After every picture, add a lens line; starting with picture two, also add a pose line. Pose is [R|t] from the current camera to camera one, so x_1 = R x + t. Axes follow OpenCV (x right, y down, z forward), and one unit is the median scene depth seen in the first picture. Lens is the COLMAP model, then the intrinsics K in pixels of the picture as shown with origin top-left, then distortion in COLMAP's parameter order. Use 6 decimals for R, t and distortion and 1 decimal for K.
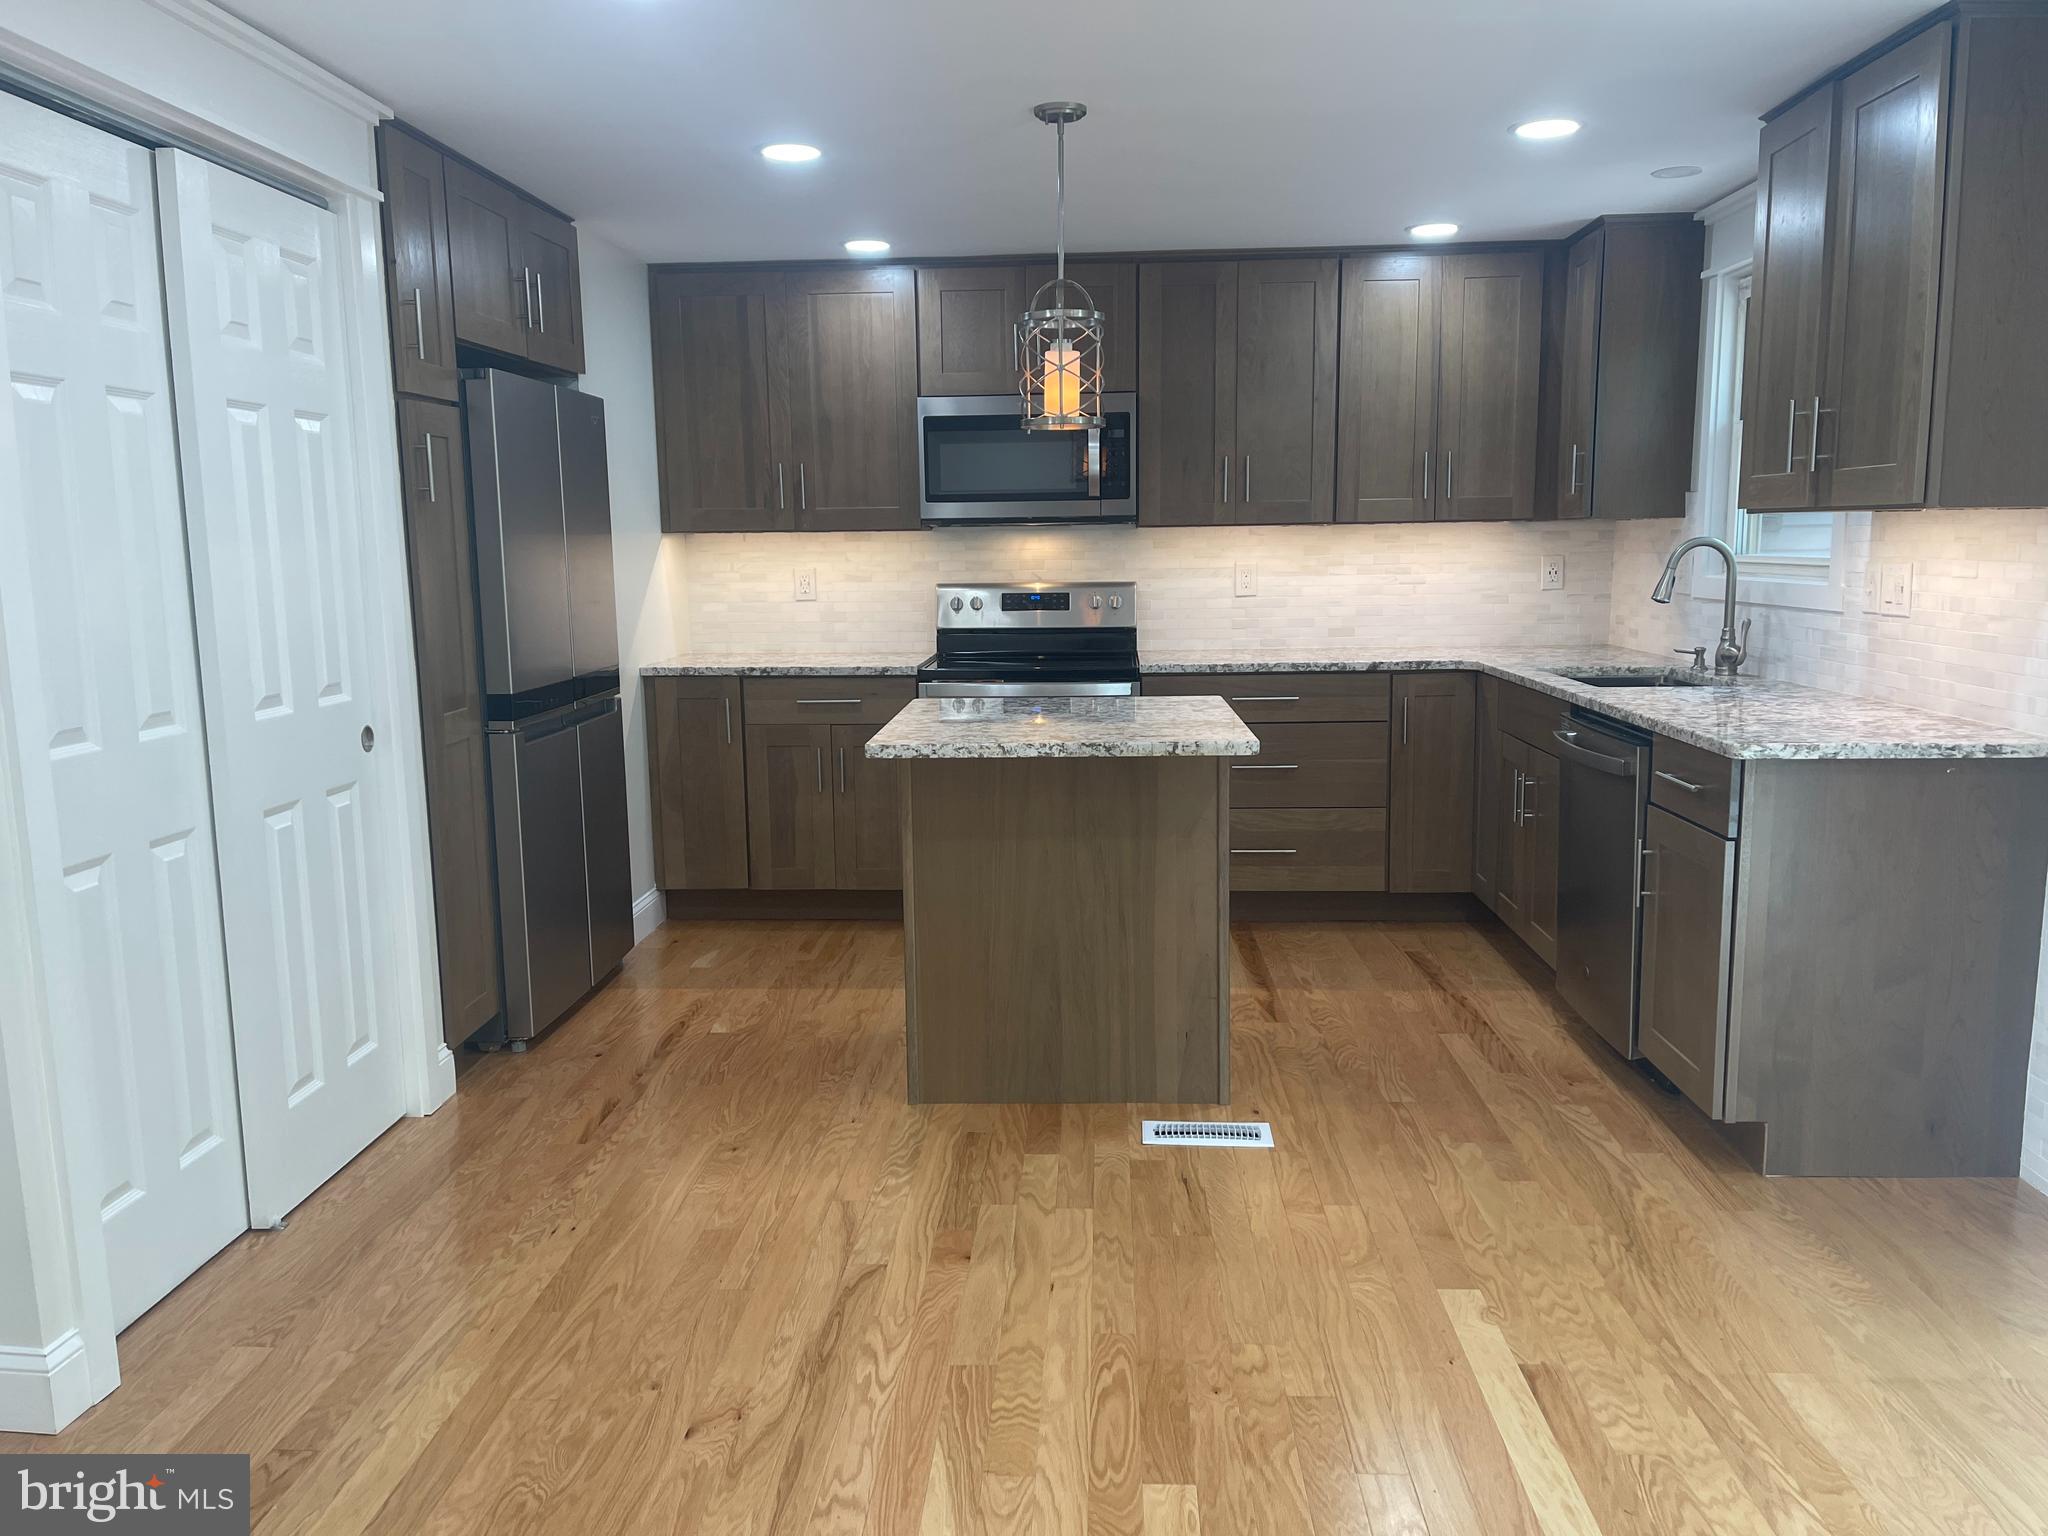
lens RADIAL K [[1553.0, 0, 1025.8], [0, 1553.0, 776.4], [0, 0, 1]] dist [0.070981, -0.077659]
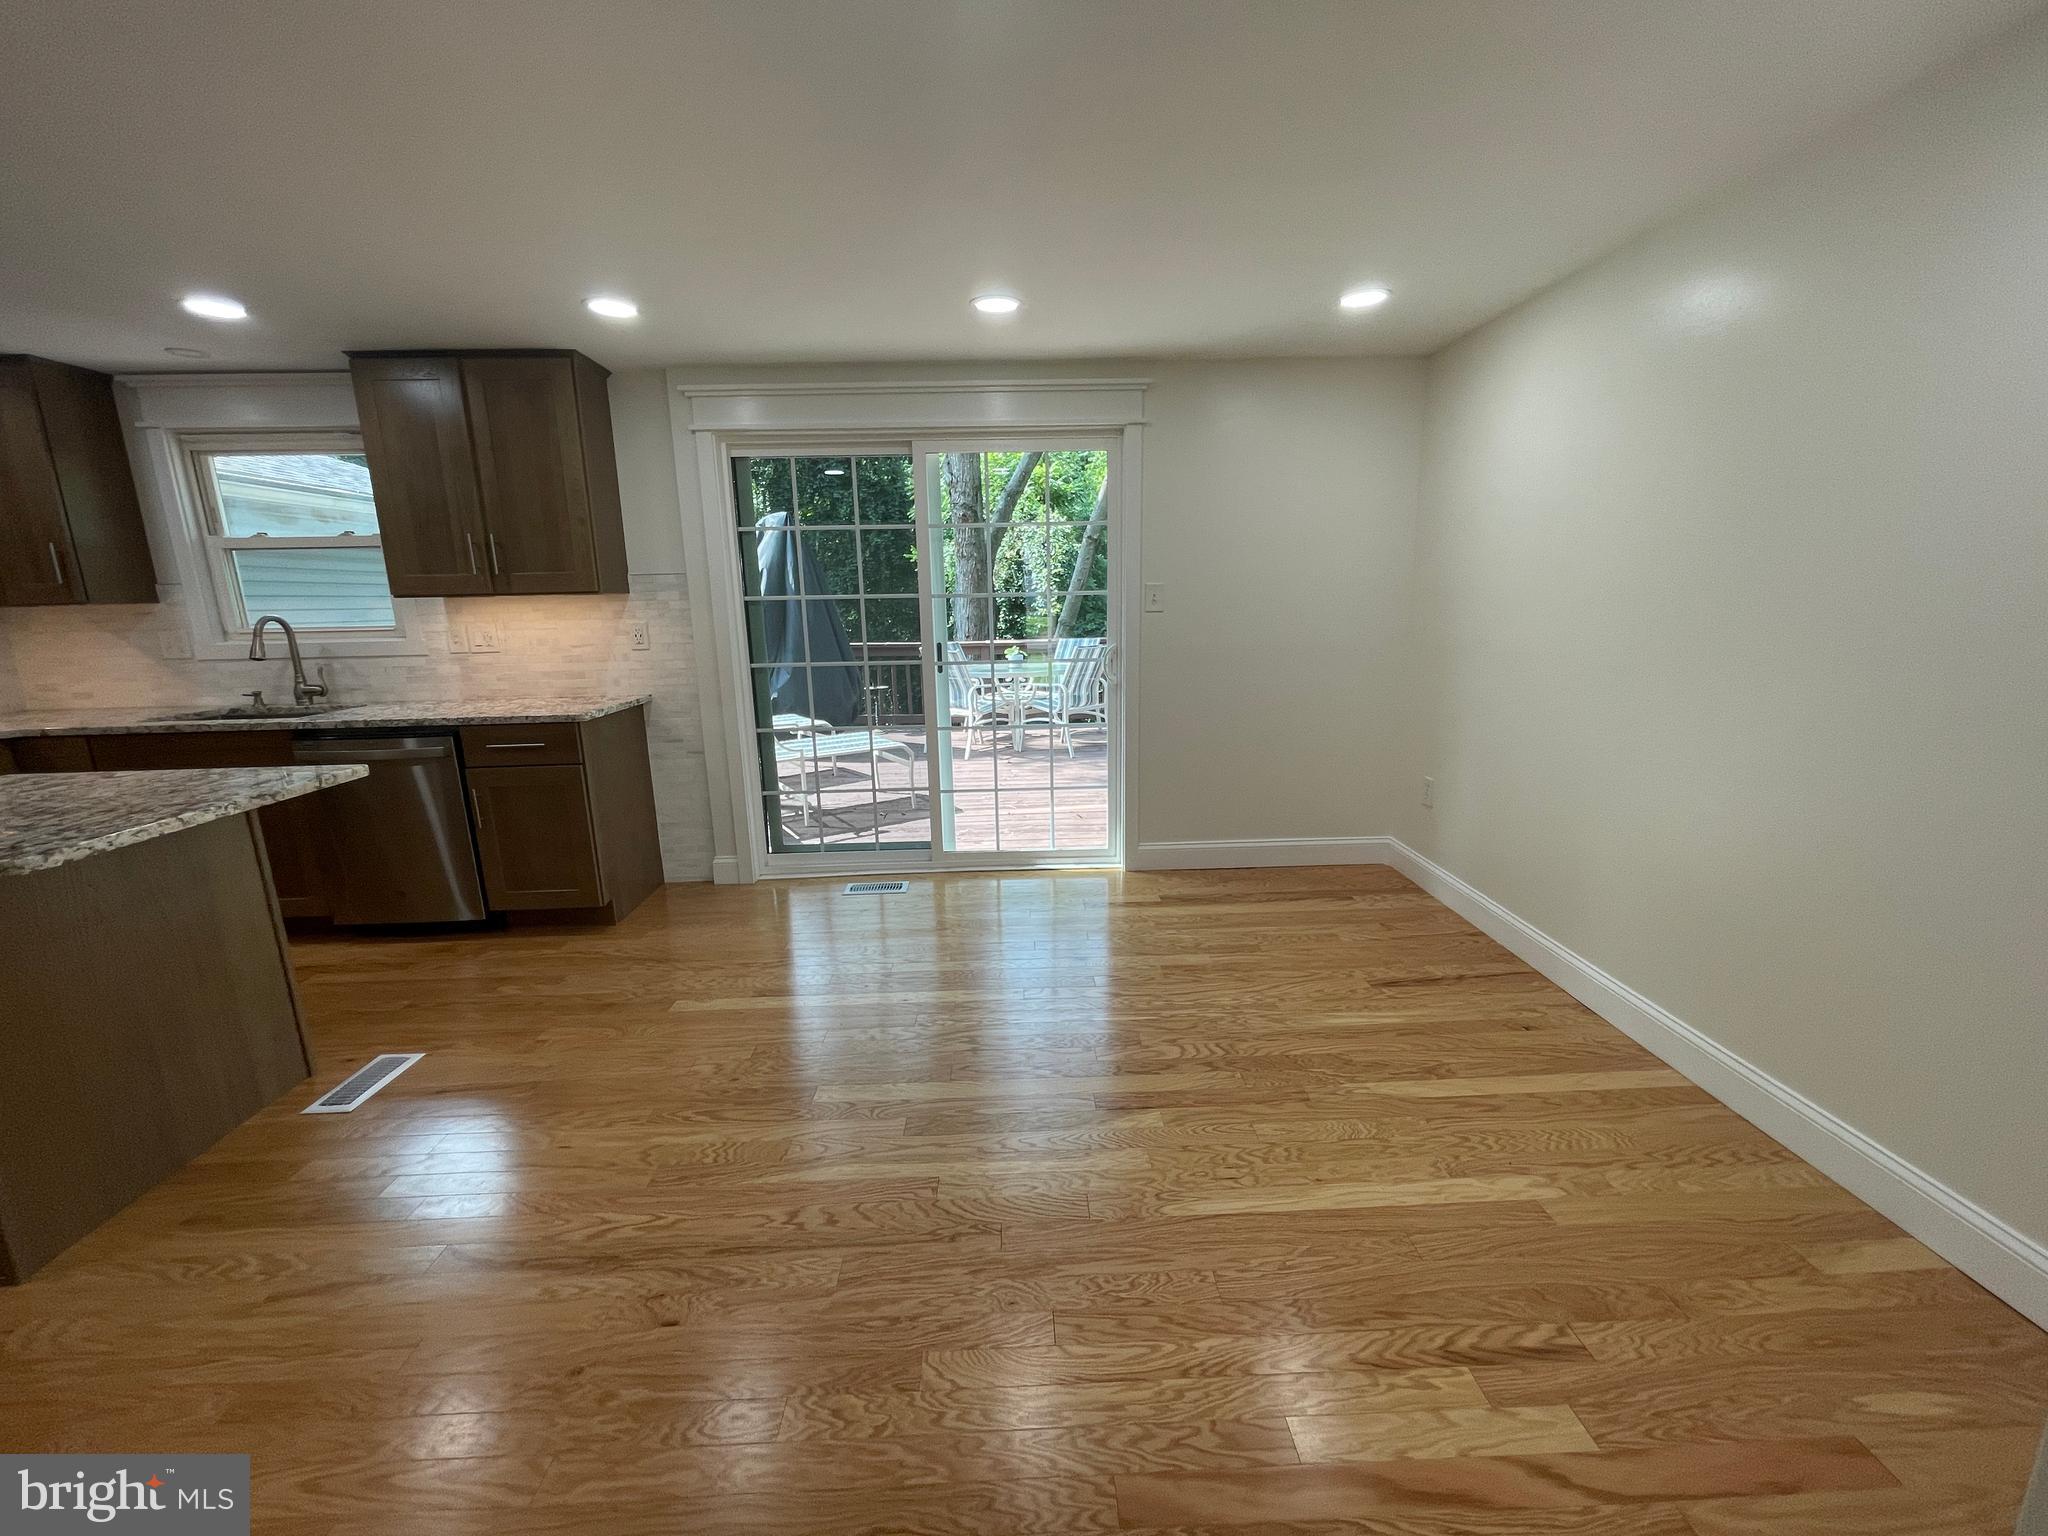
lens RADIAL K [[829.2, 0, 1028.4], [0, 829.2, 773.7], [0, 0, 1]] dist [-0.000799, 0.000273]
pose [[-0.077942, -0.198209, 0.977056, -0.509457], [0.174345, 0.962225, 0.209108, -0.056441], [-0.981595, 0.186643, -0.040441, 0.430945]]
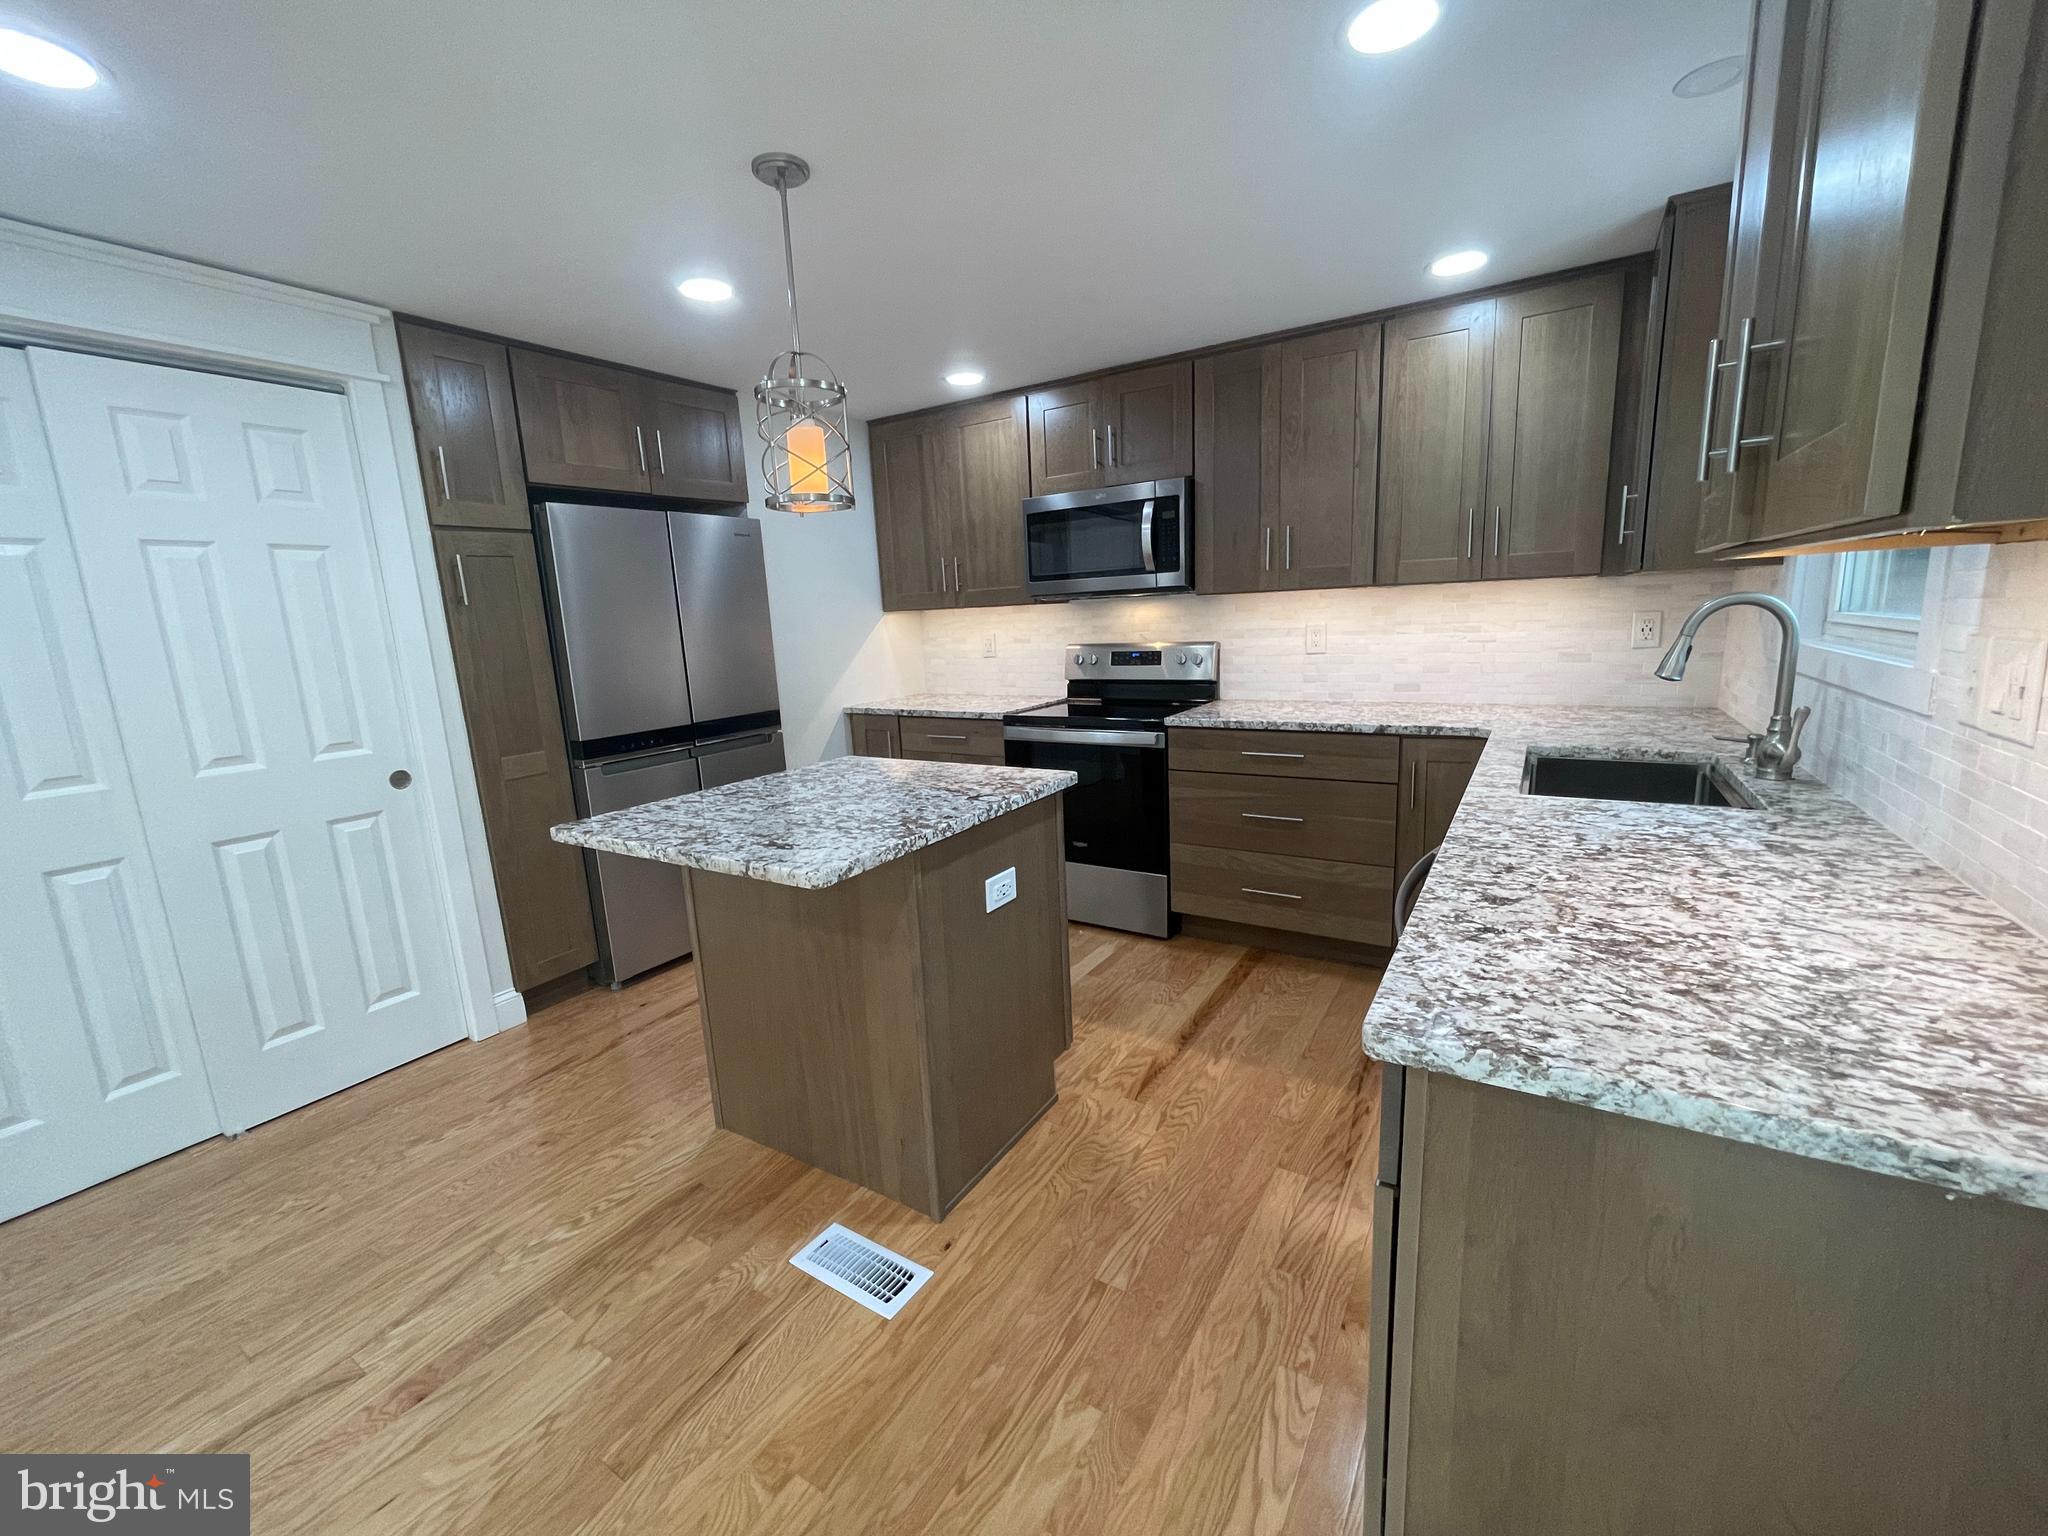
lens RADIAL K [[826.4, 0, 1032.8], [0, 826.4, 772.4], [0, 0, 1]] dist [0.000231, 0.000257]
pose [[0.873730, 0.067596, -0.481692, 0.402786], [-0.041242, 0.997026, 0.065104, -0.096246], [0.484660, -0.037017, 0.873919, 0.600579]]
